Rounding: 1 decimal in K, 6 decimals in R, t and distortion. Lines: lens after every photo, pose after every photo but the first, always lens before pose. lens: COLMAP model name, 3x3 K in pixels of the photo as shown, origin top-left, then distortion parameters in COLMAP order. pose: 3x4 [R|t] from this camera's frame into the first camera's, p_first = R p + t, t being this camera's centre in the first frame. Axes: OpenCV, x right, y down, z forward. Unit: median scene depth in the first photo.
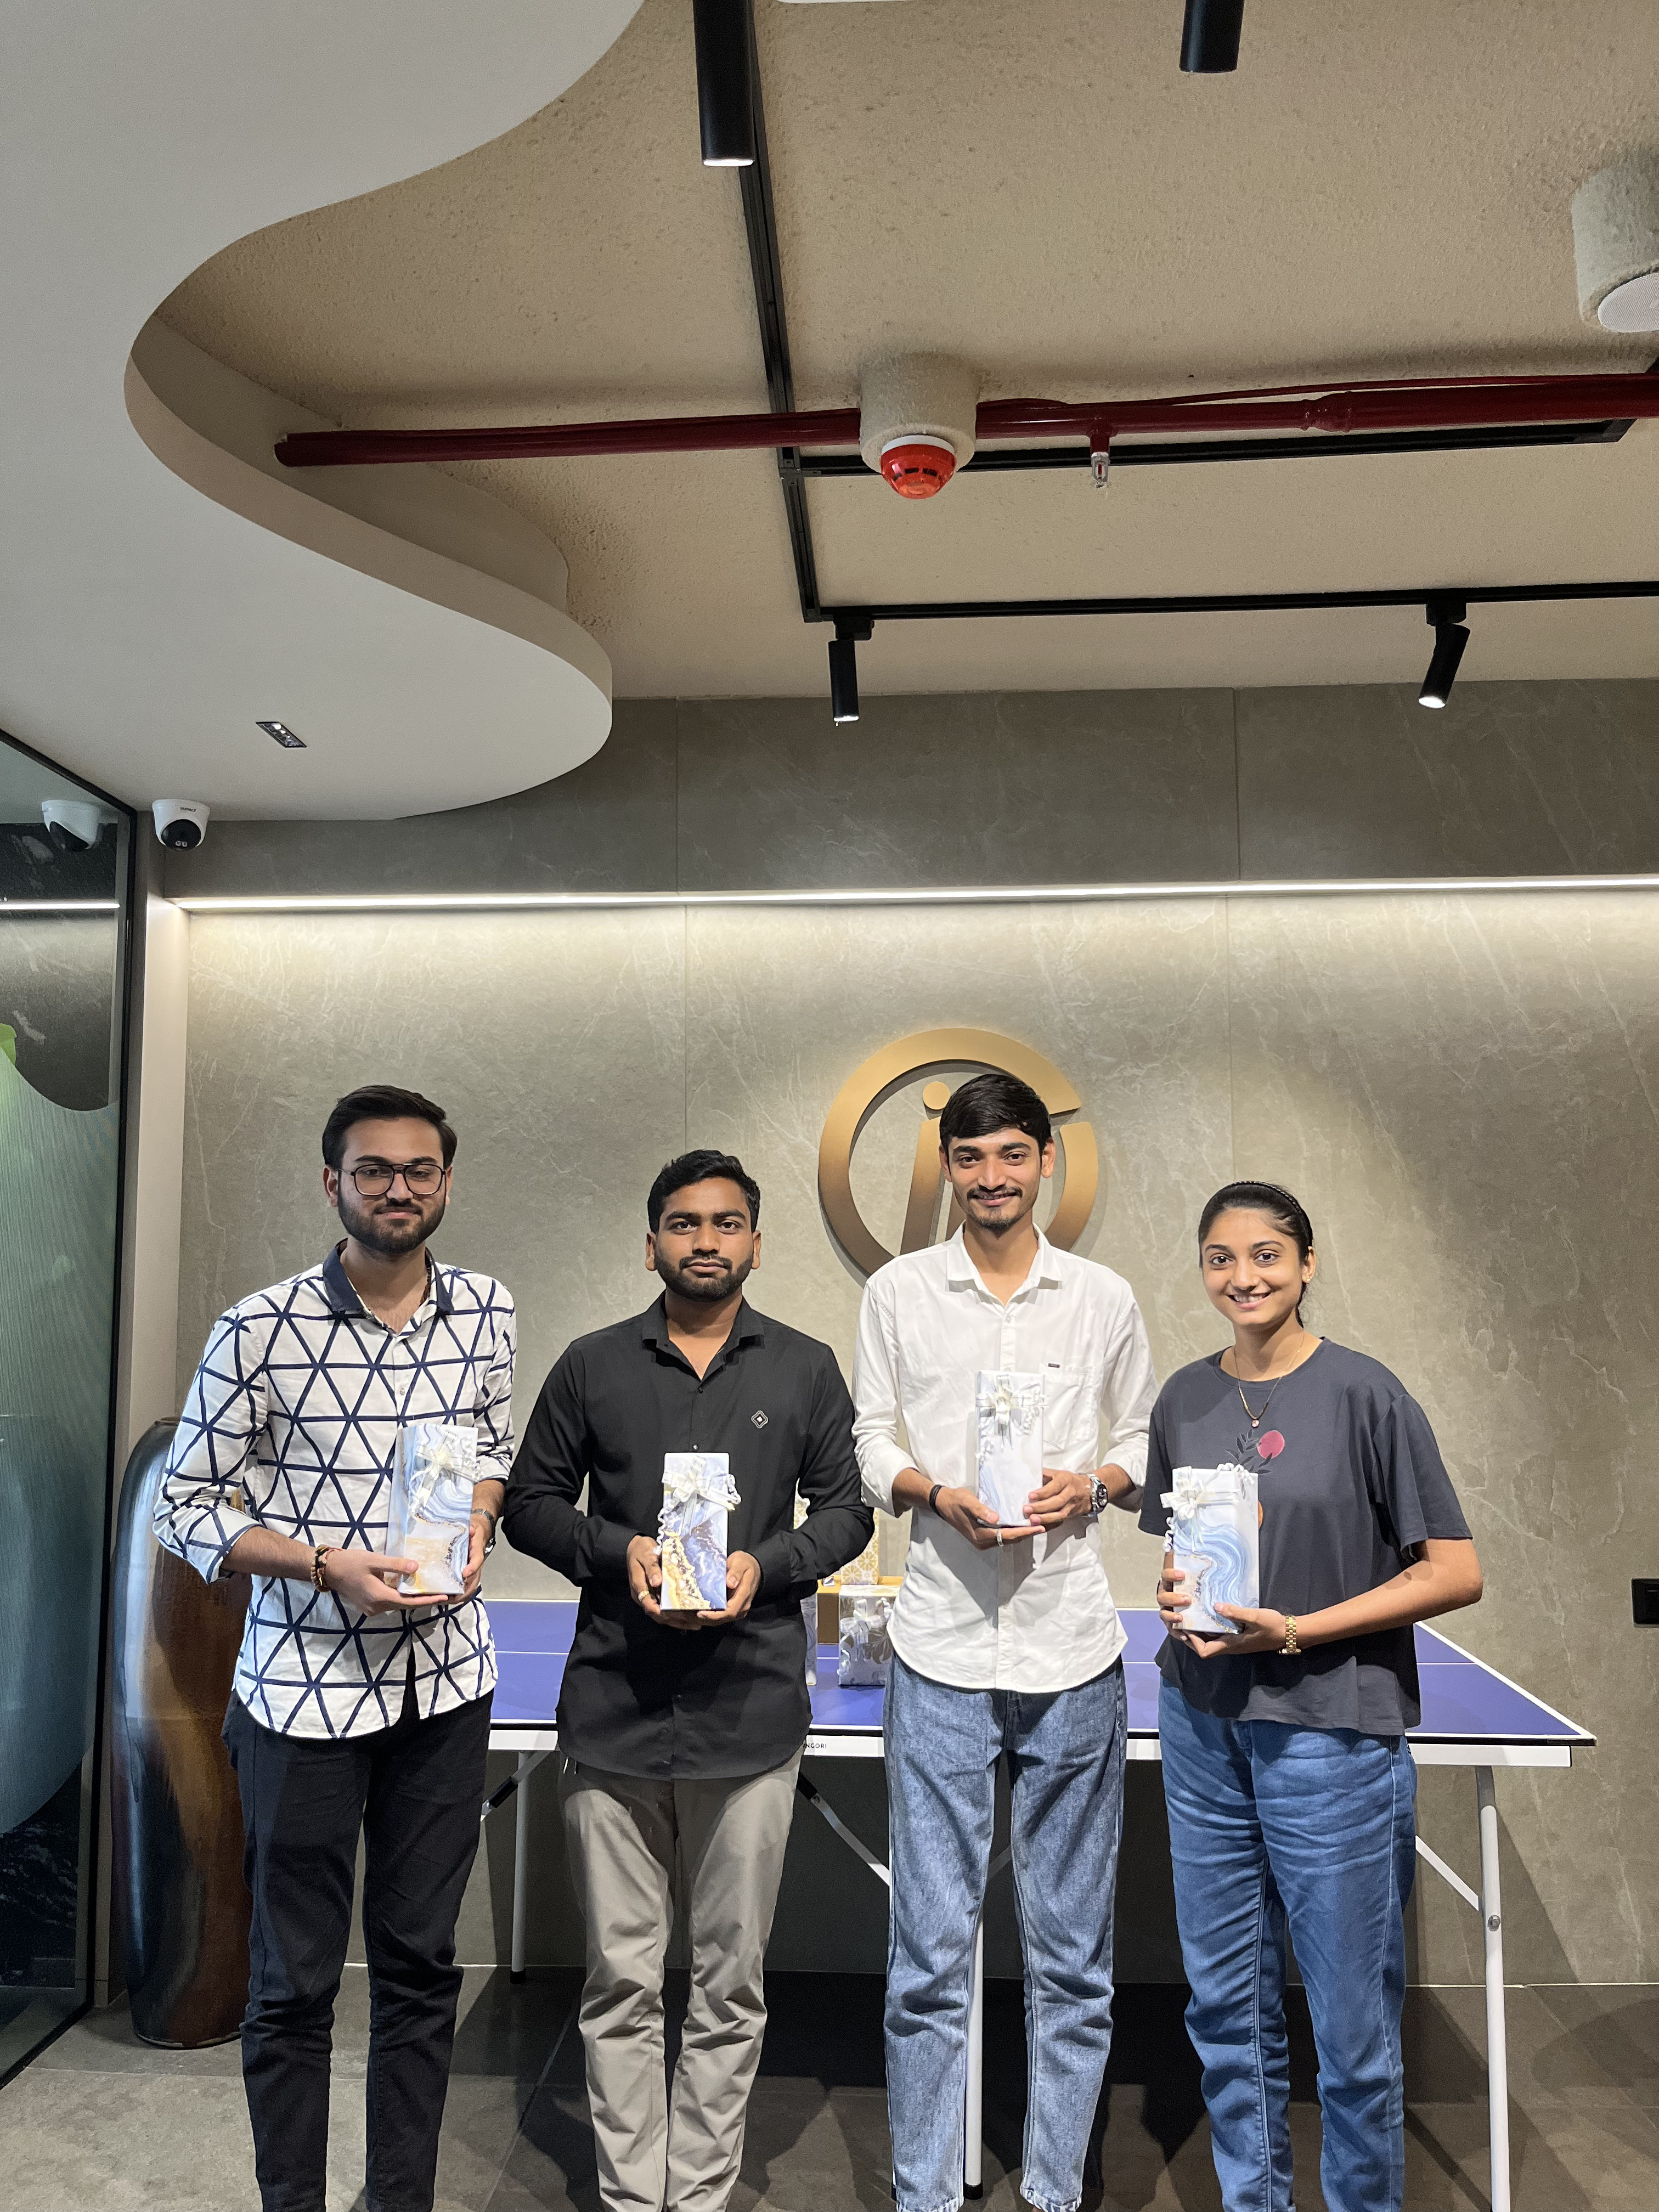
lens RADIAL K [[1681.9, 0, 819.0], [0, 1681.9, 1114.9], [0, 0, 1]] dist [0.042887, -0.056288]
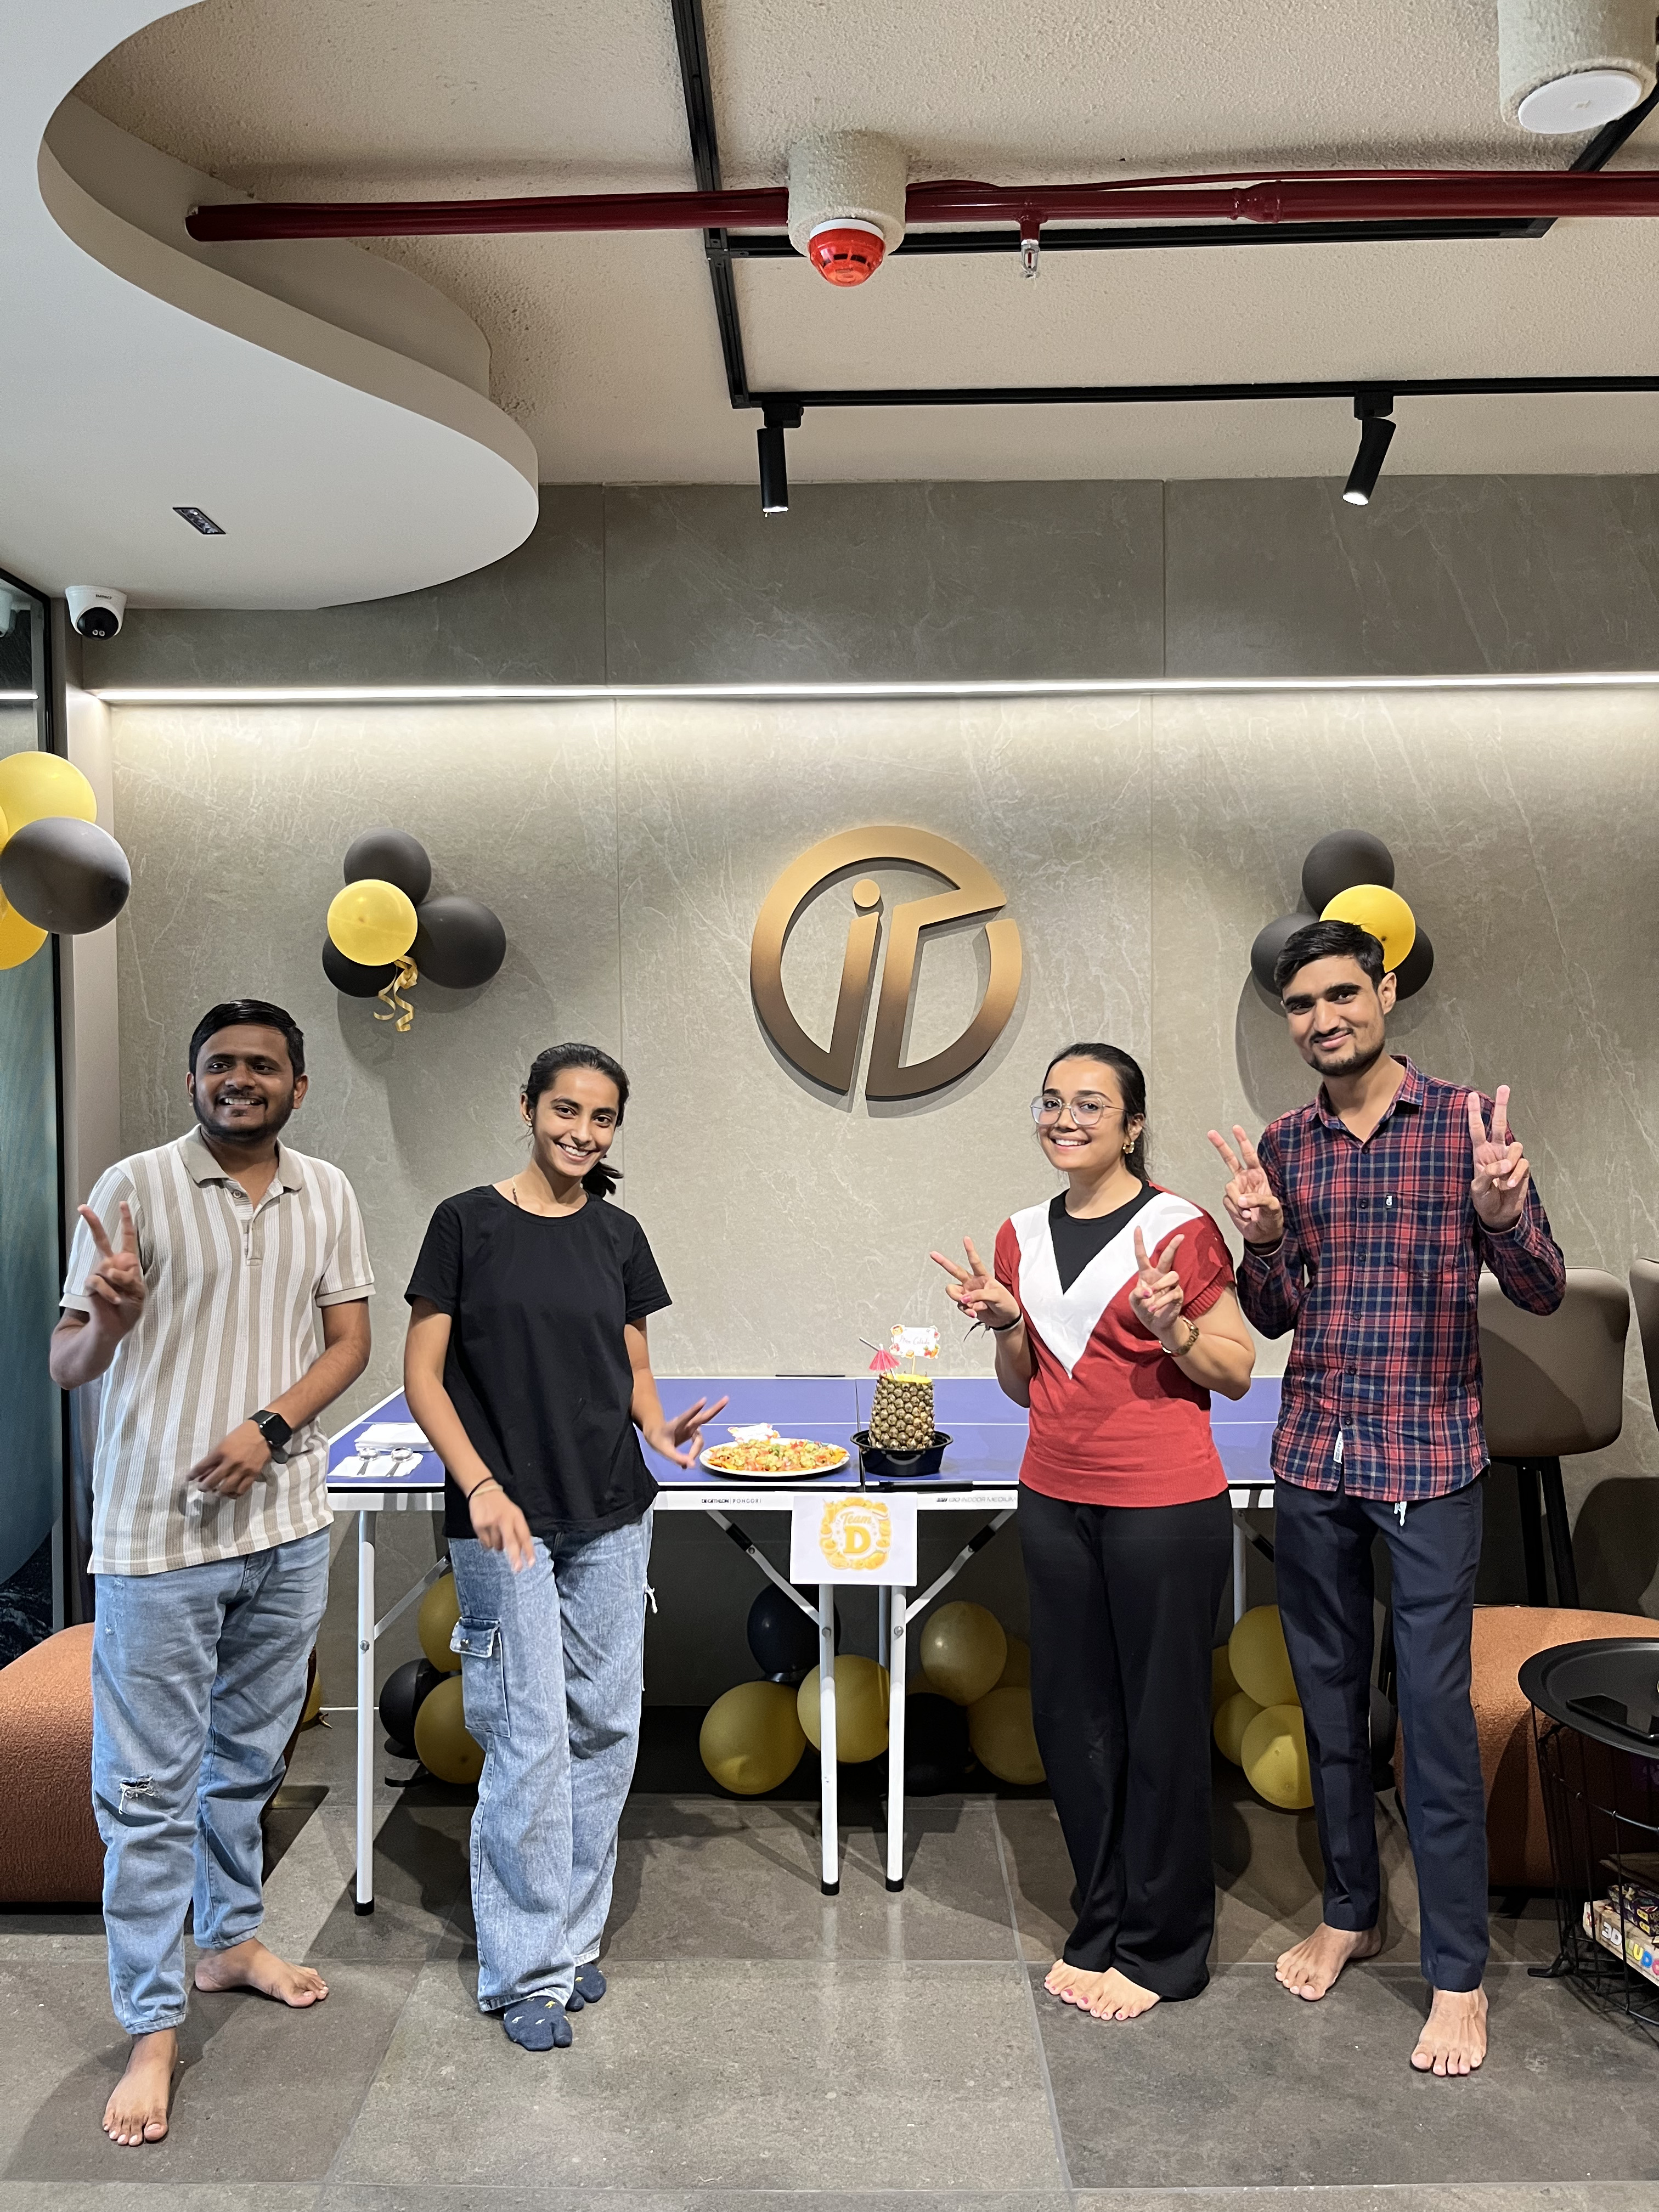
lens RADIAL K [[1681.9, 0, 824.6], [0, 1681.9, 1119.2], [0, 0, 1]] dist [0.042887, -0.056288]
pose [[0.999003, -0.006157, 0.044213, -0.001002], [0.000586, 0.992166, 0.124922, -0.002720], [-0.044636, -0.124772, 0.991181, -0.028922]]
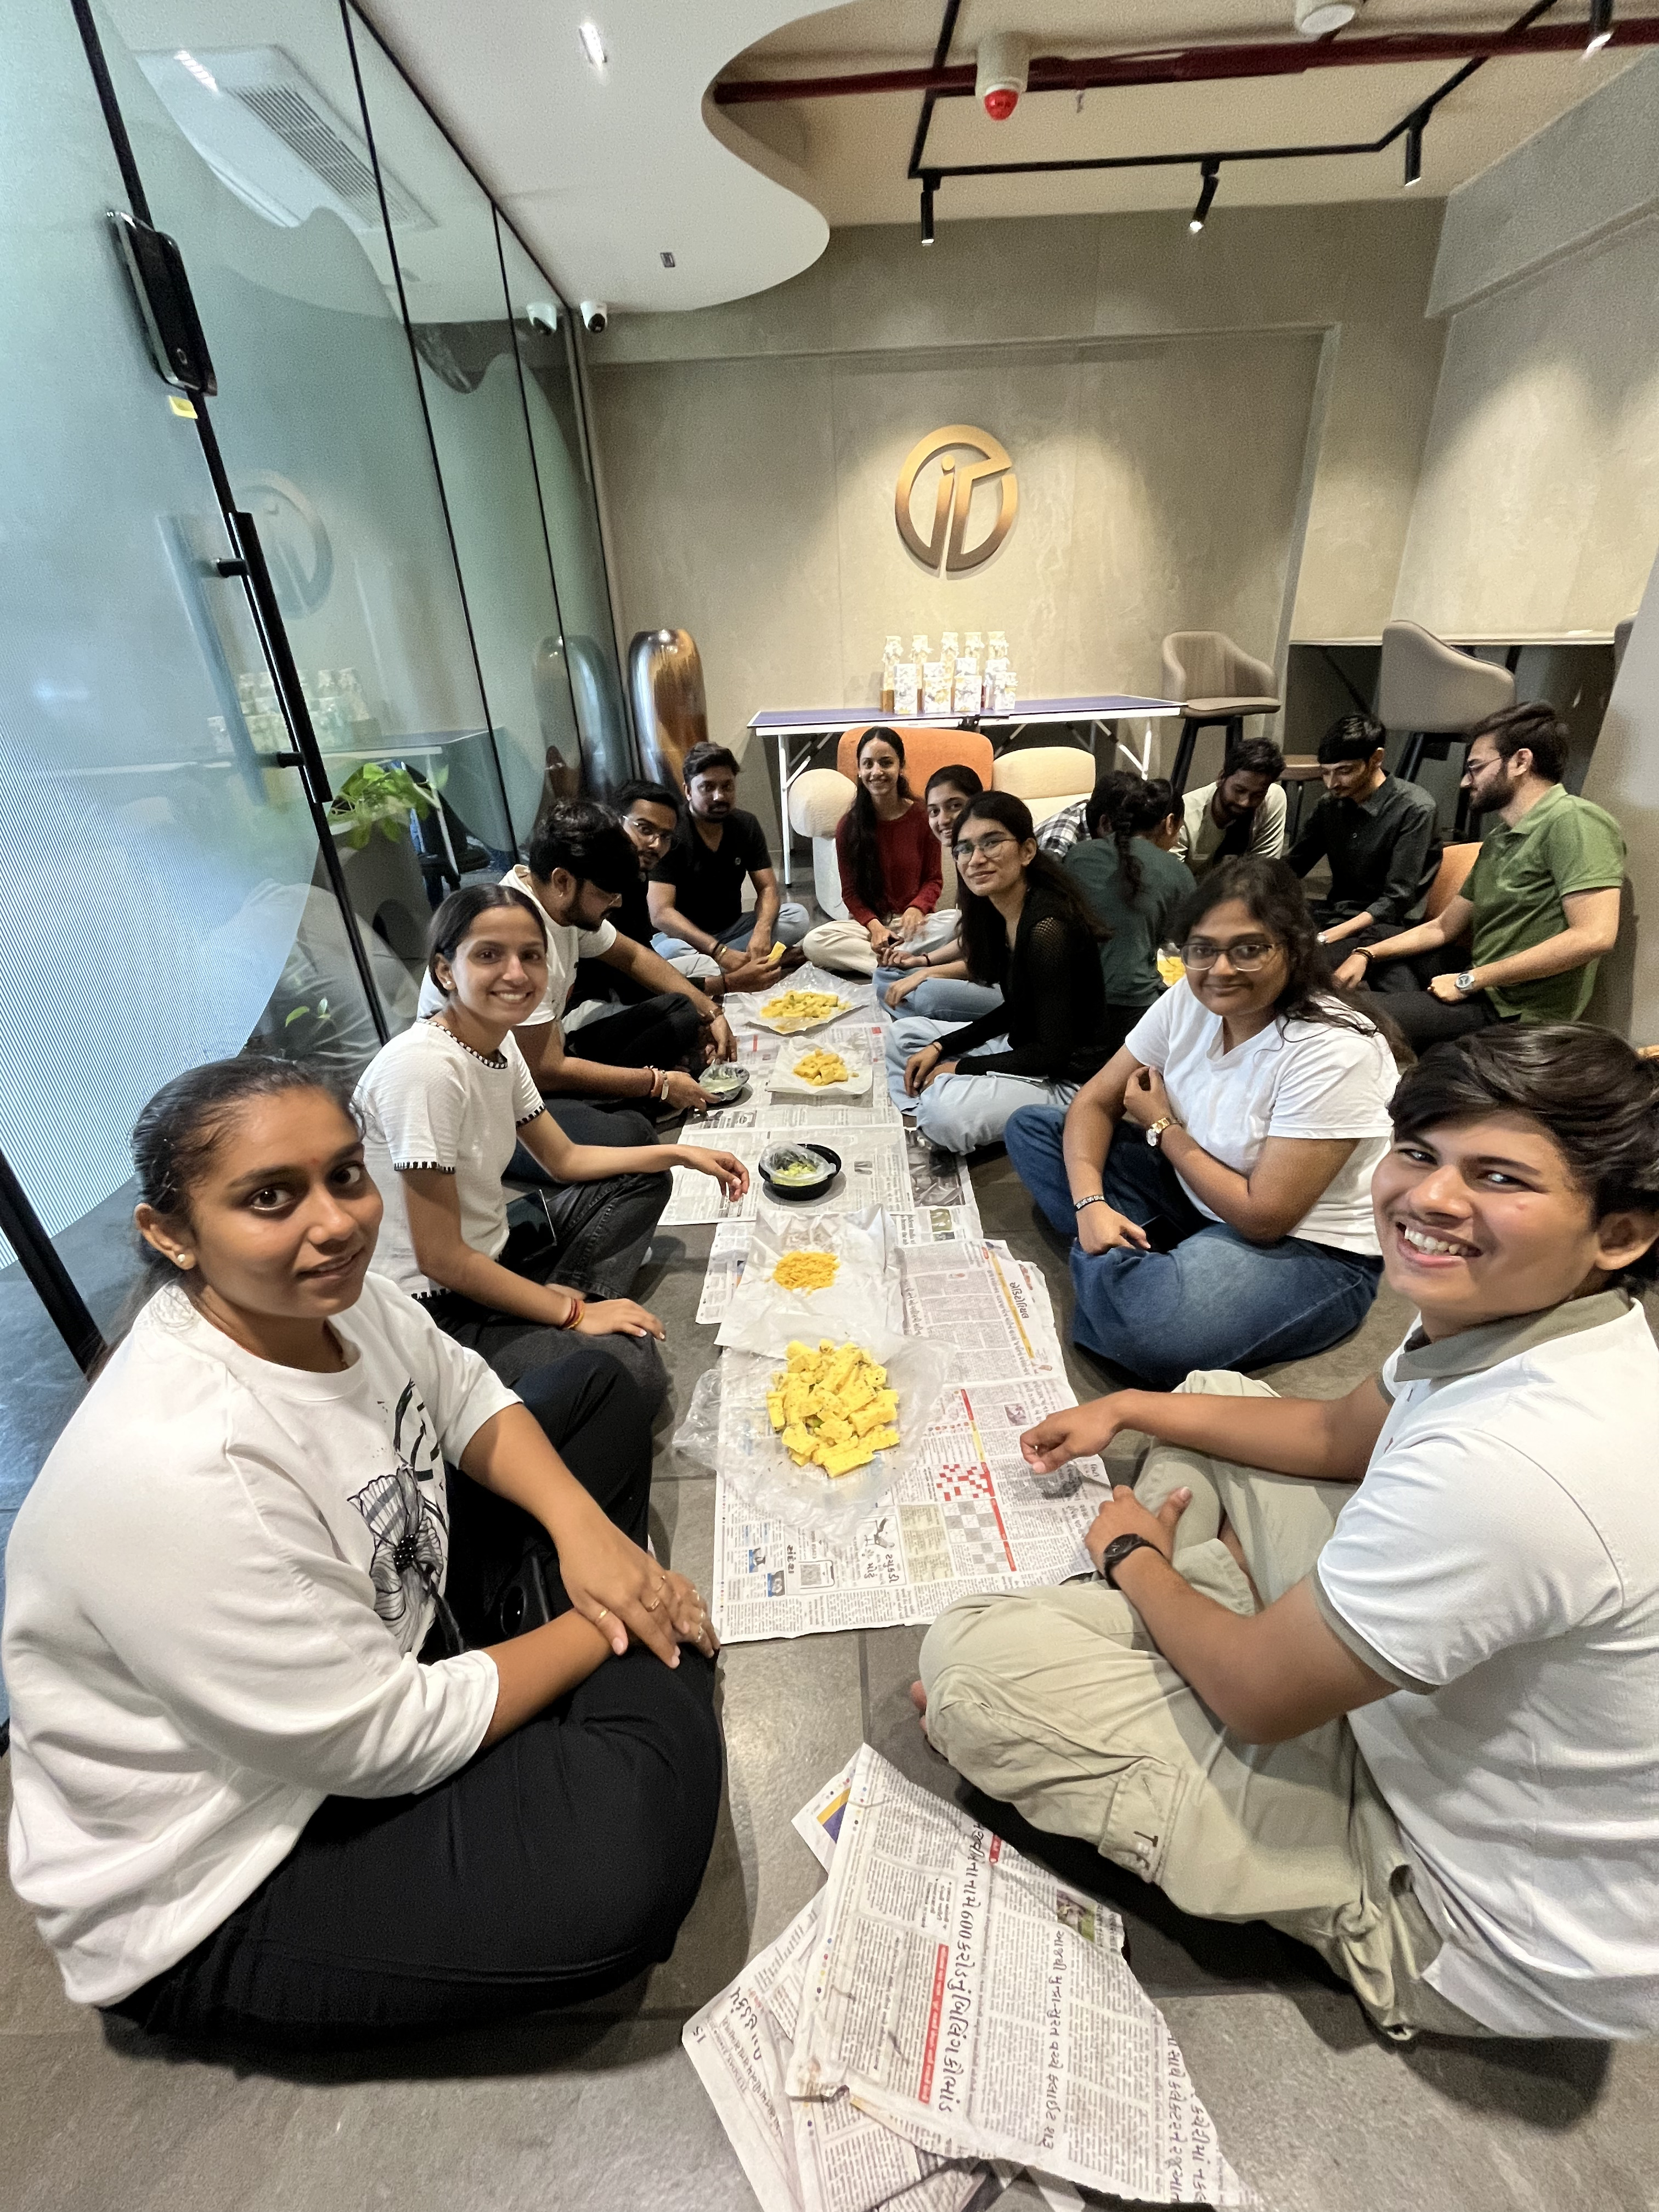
lens RADIAL K [[885.8, 0, 829.0], [0, 885.8, 1091.7], [0, 0, 1]] dist [-0.002072, -0.000489]
pose [[0.996373, -0.071679, 0.045850, -0.208695], [0.036182, 0.844616, 0.534149, 0.063481], [-0.077013, -0.530553, 0.844146, -0.445986]]
